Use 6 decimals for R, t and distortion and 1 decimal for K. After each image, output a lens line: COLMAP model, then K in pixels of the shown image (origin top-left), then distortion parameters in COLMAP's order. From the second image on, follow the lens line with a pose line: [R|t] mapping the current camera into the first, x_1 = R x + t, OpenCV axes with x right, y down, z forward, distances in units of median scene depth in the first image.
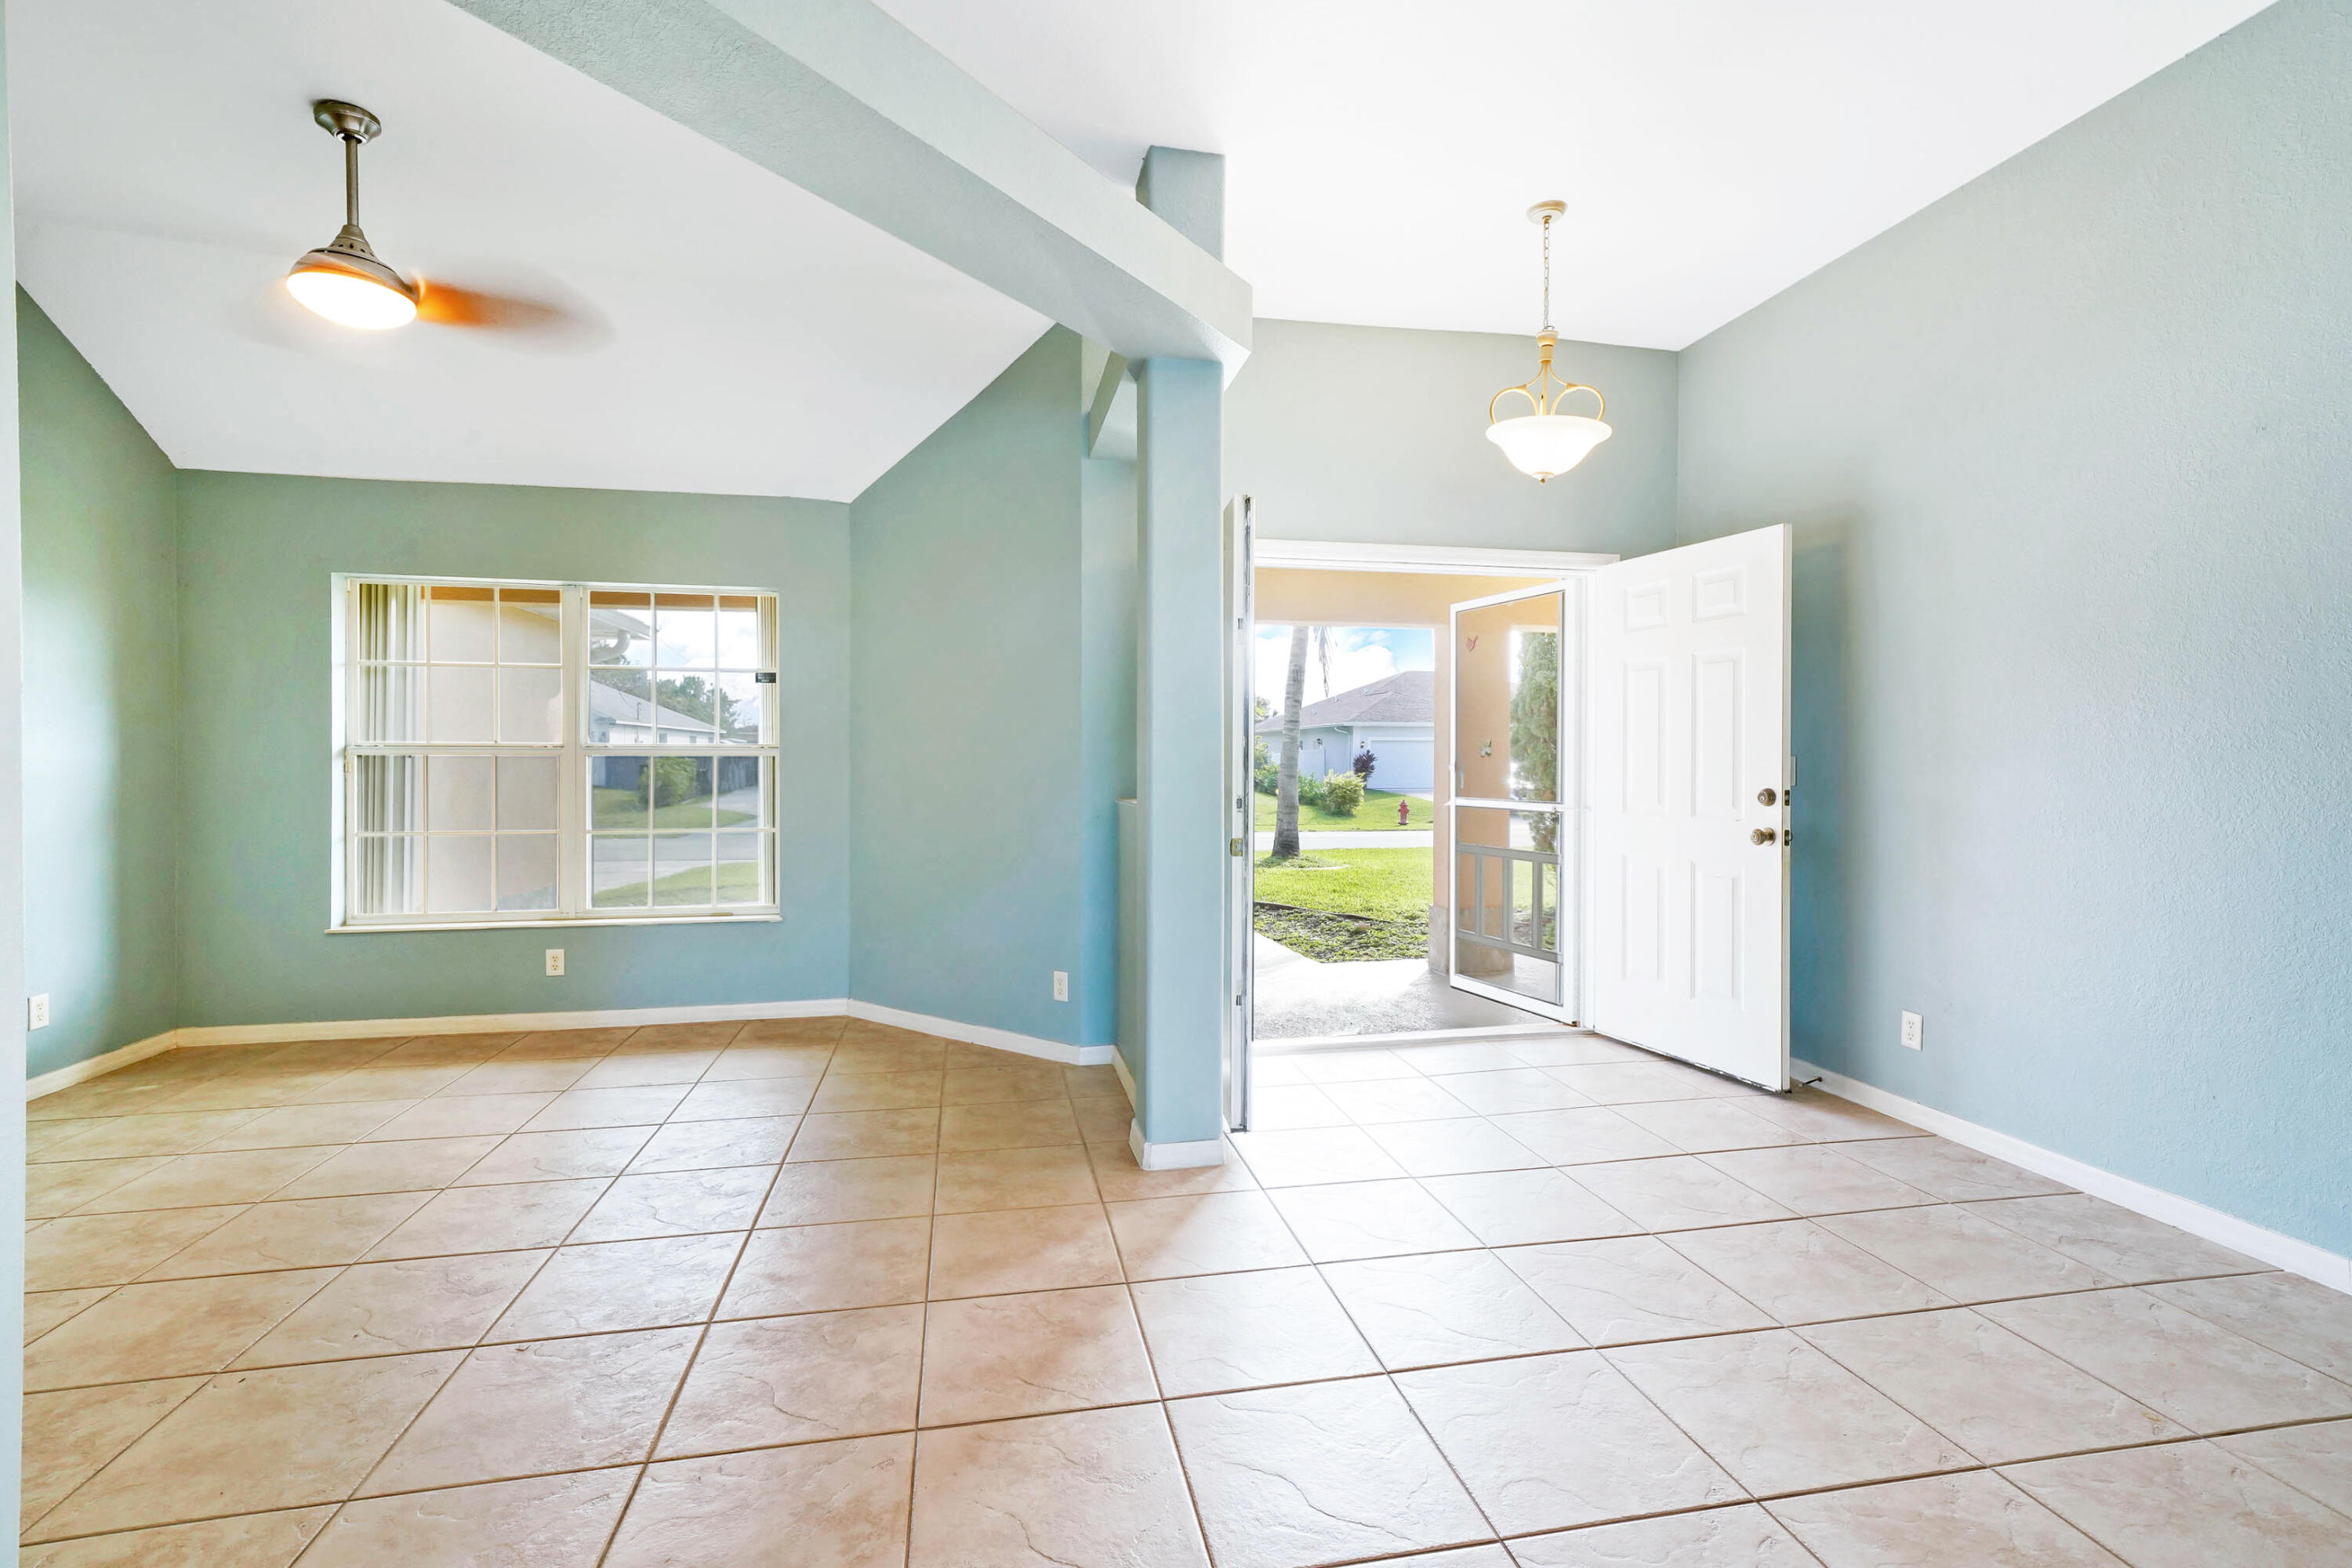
lens RADIAL K [[1063.9, 0, 1175.3], [0, 1063.9, 766.9], [0, 0, 1]] dist [0.014743, -0.000041]
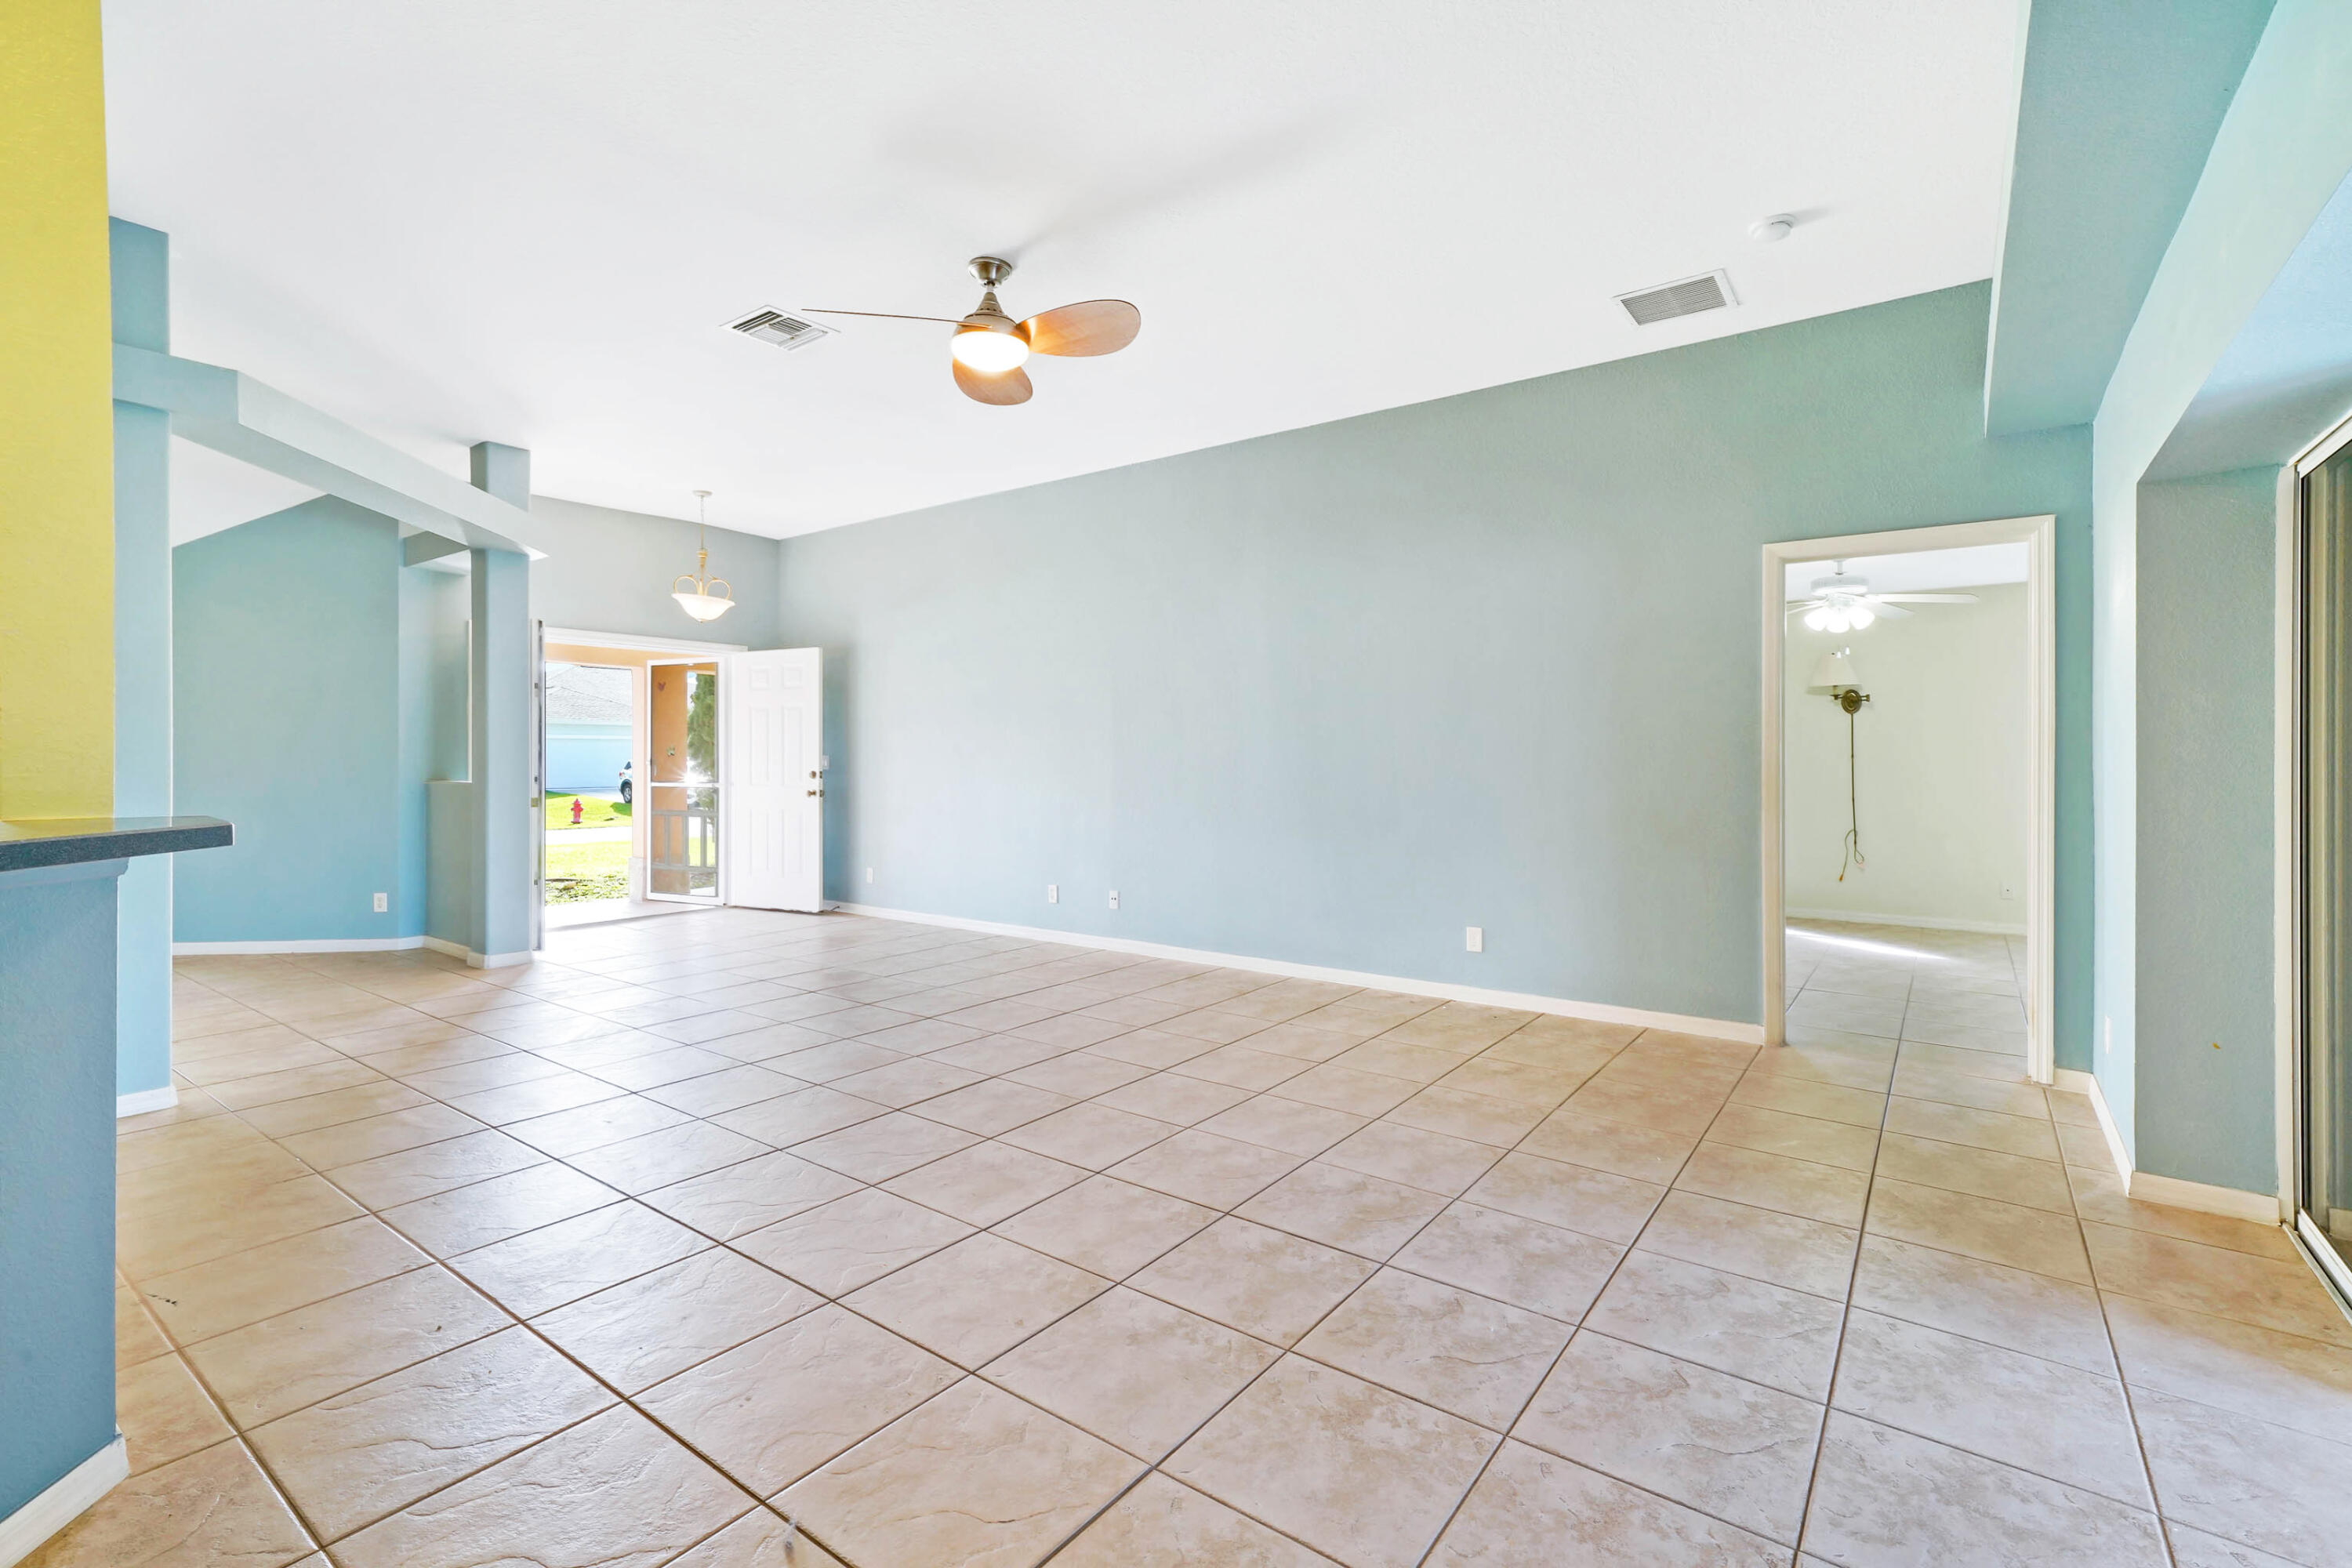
lens RADIAL K [[1063.9, 0, 1177.9], [0, 1063.9, 768.1], [0, 0, 1]] dist [0.014743, -0.000041]
pose [[0.743234, -0.004428, 0.669017, -0.296924], [0.003103, 0.999990, 0.003172, 0.008727], [-0.669025, -0.000282, 0.743240, -0.965550]]
